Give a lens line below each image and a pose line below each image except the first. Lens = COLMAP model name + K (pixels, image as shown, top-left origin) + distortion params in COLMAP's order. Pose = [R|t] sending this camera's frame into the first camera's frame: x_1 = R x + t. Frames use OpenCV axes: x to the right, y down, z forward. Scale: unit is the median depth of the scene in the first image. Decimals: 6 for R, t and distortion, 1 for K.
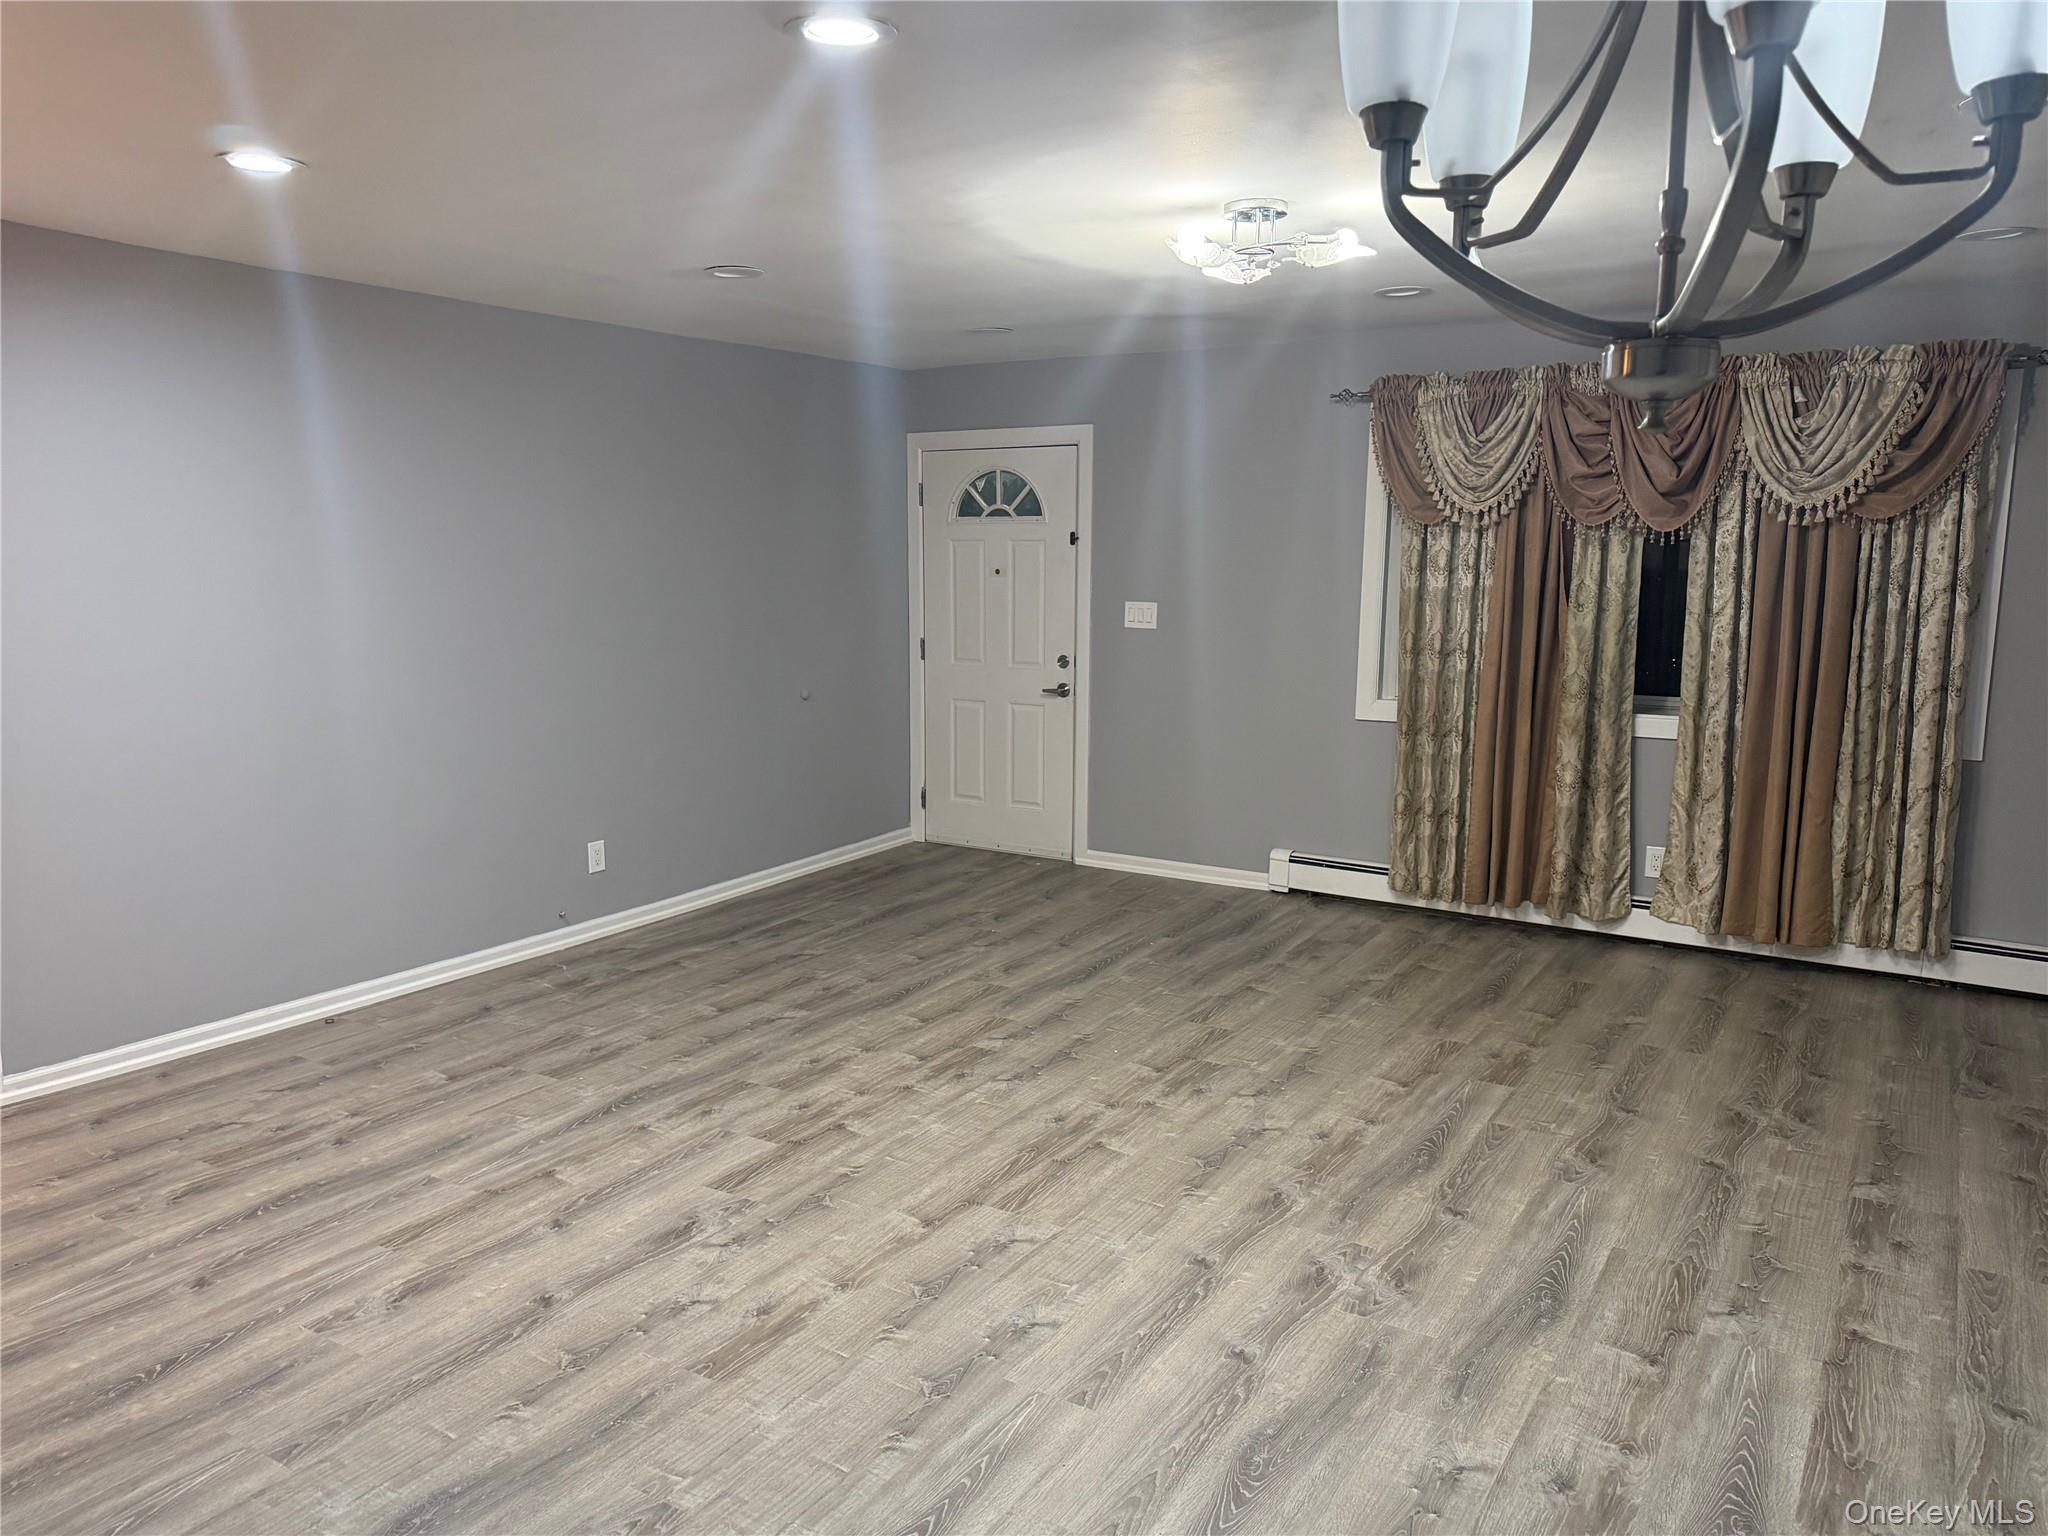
lens RADIAL K [[1479.4, 0, 1000.1], [0, 1479.4, 769.3], [0, 0, 1]] dist [0.060370, -0.068584]
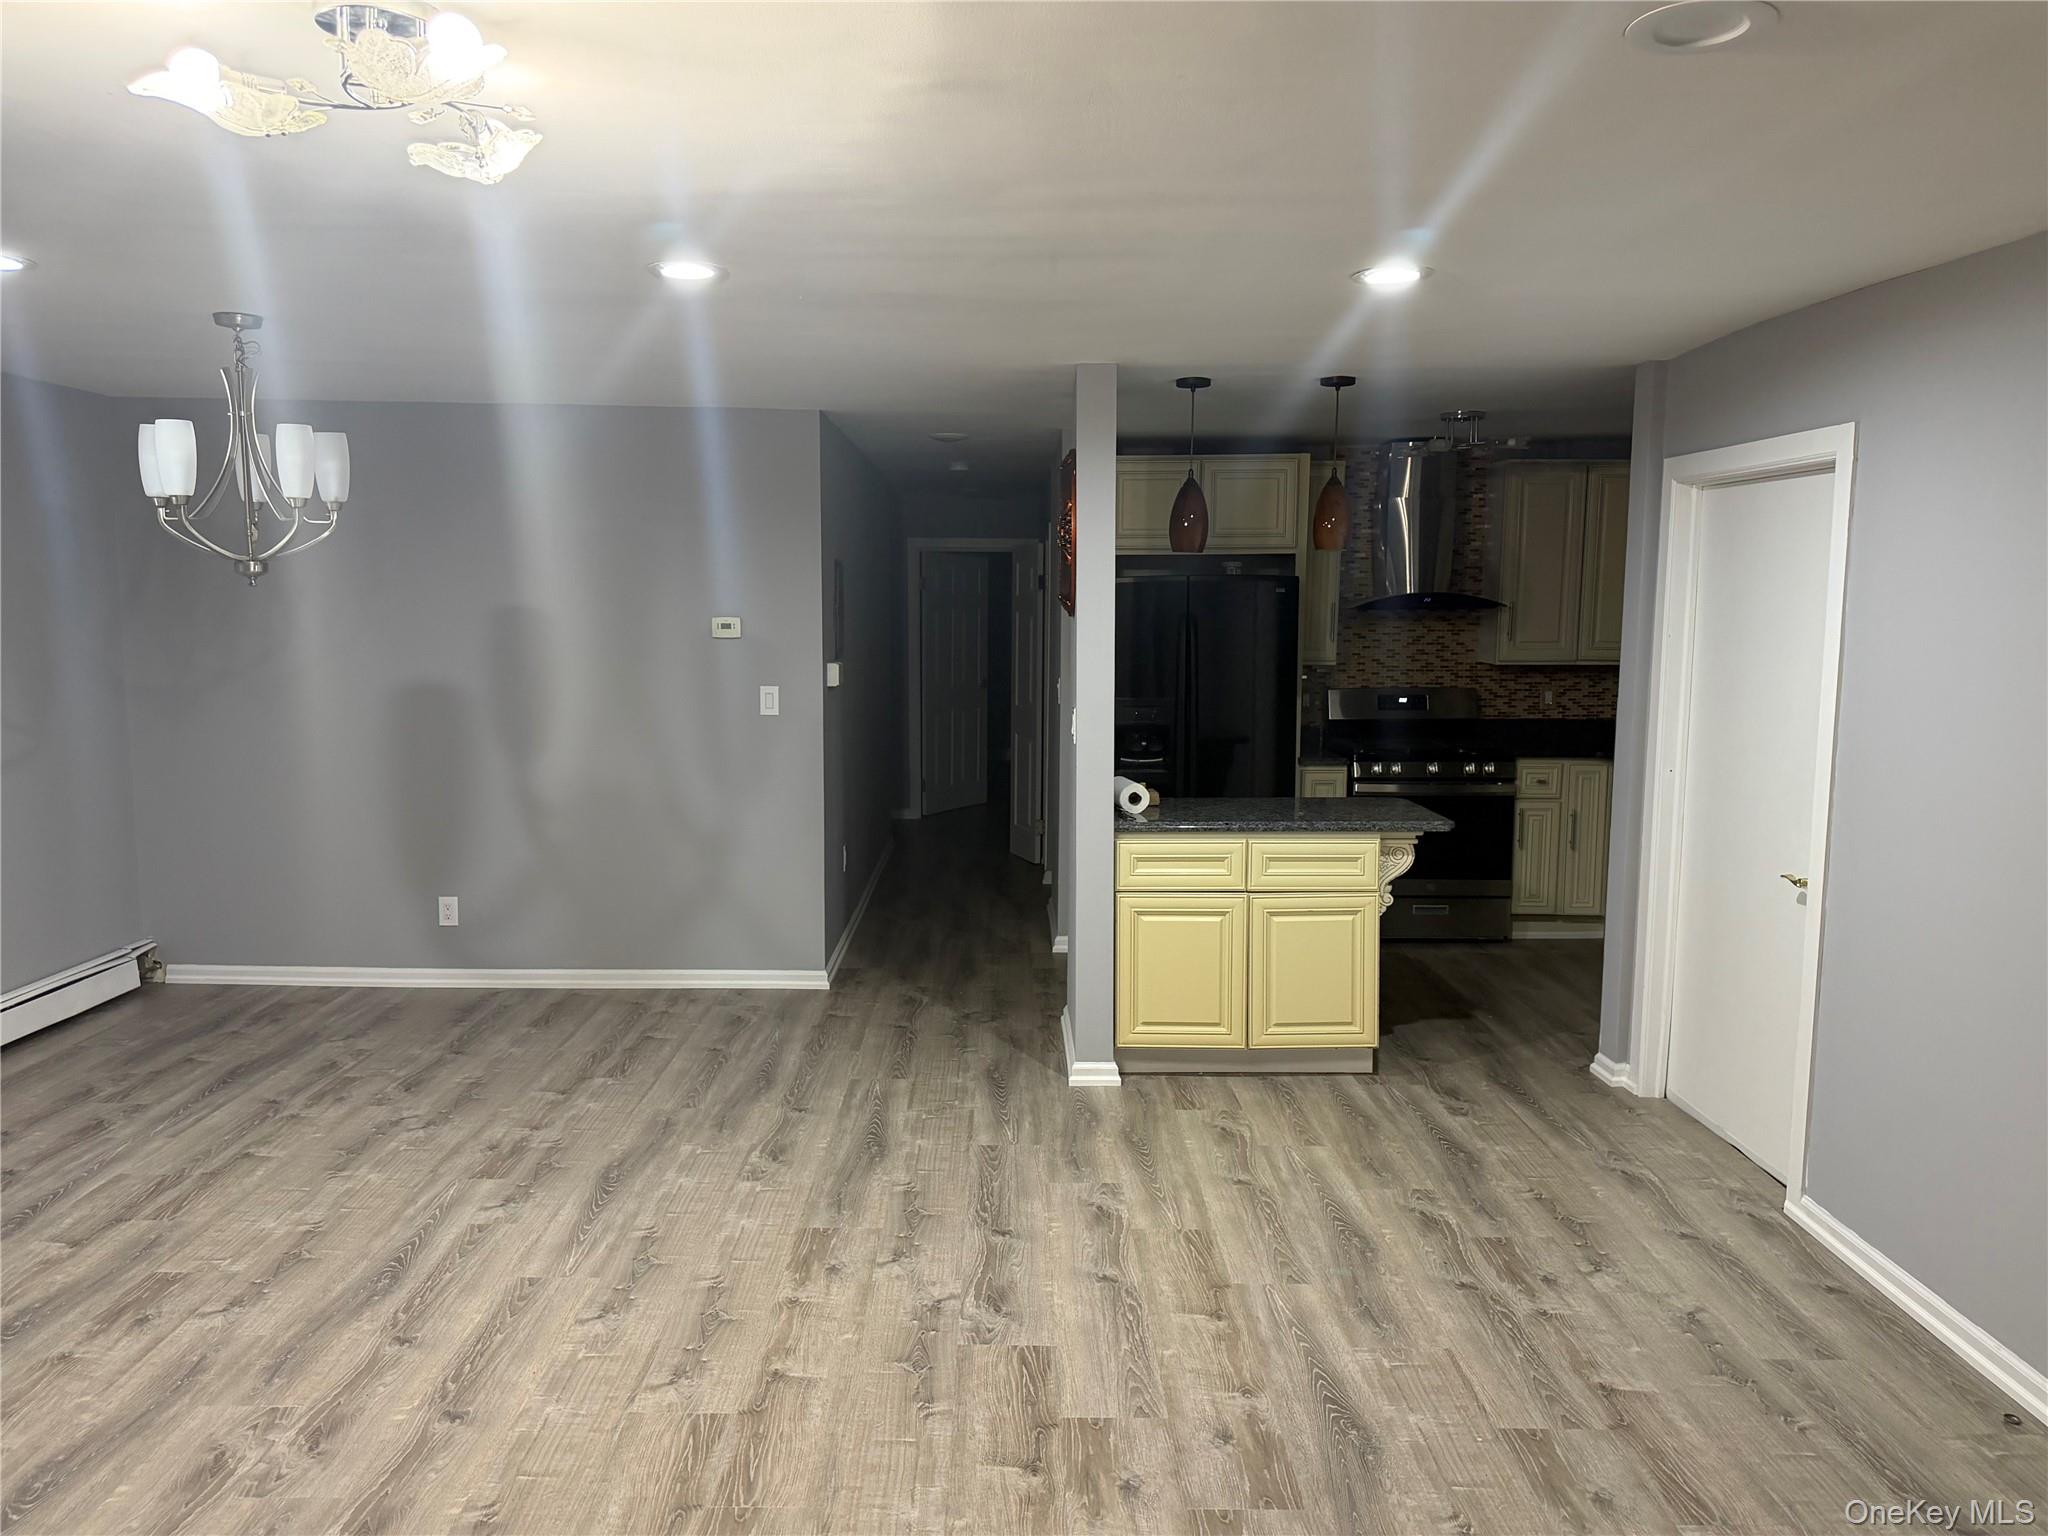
lens RADIAL K [[1479.4, 0, 1007.8], [0, 1479.4, 761.5], [0, 0, 1]] dist [0.060370, -0.068584]
pose [[-0.841616, 0.052118, -0.537556, 0.307948], [-0.089268, 0.968218, 0.233634, -0.286708], [0.532648, 0.244617, -0.810215, 1.746331]]
